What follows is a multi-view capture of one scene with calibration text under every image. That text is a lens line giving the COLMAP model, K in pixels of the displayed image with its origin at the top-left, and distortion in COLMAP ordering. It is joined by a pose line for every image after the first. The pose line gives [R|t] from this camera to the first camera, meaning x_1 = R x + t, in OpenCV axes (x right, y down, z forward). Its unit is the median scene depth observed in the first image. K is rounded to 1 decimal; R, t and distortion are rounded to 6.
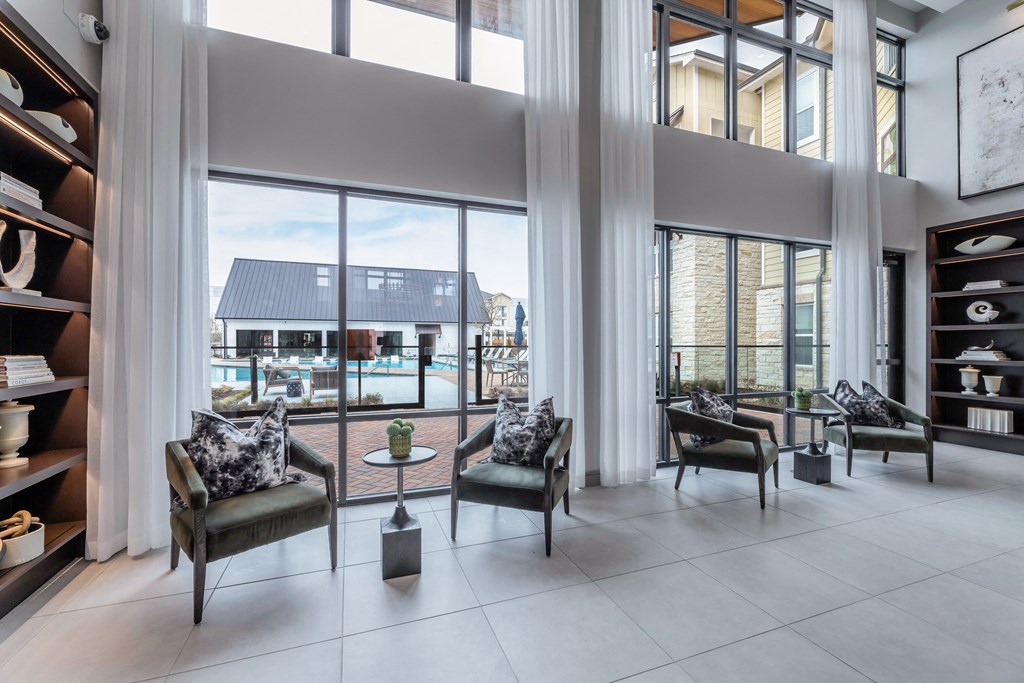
lens RADIAL K [[421.8, 0, 506.7], [0, 421.8, 342.6], [0, 0, 1]] dist [-0.000892, -0.000548]
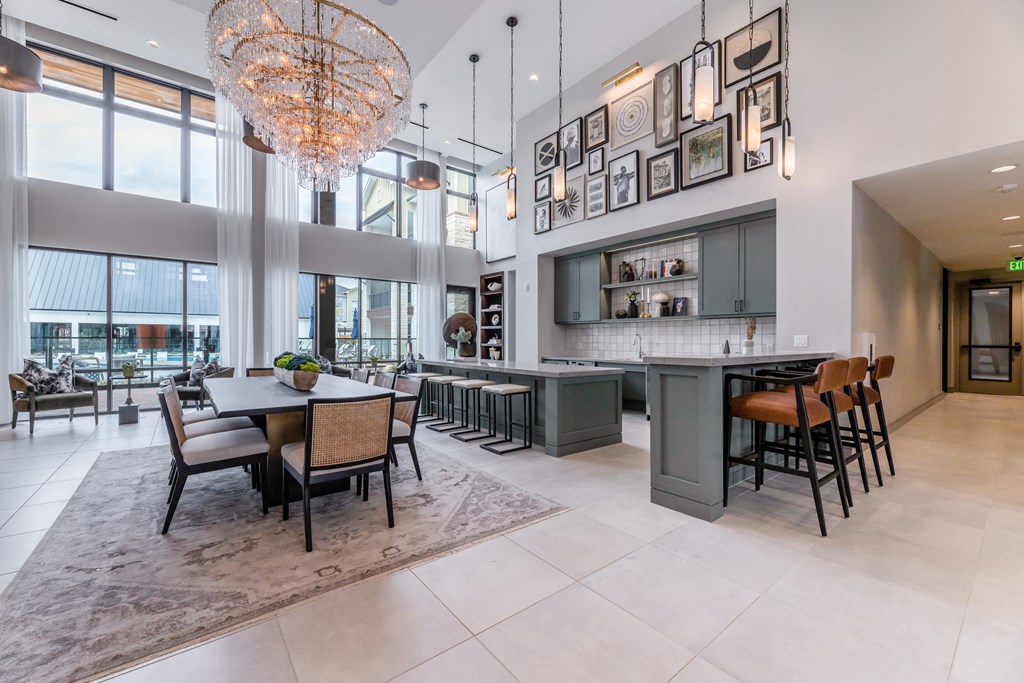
lens RADIAL K [[415.4, 0, 476.4], [0, 415.4, 337.4], [0, 0, 1]] dist [0.001704, 0.000469]
pose [[0.965167, 0.001899, 0.261629, 0.787223], [-0.001481, 0.999997, -0.001795, 0.025850], [-0.261631, 0.001345, 0.965167, -1.382983]]
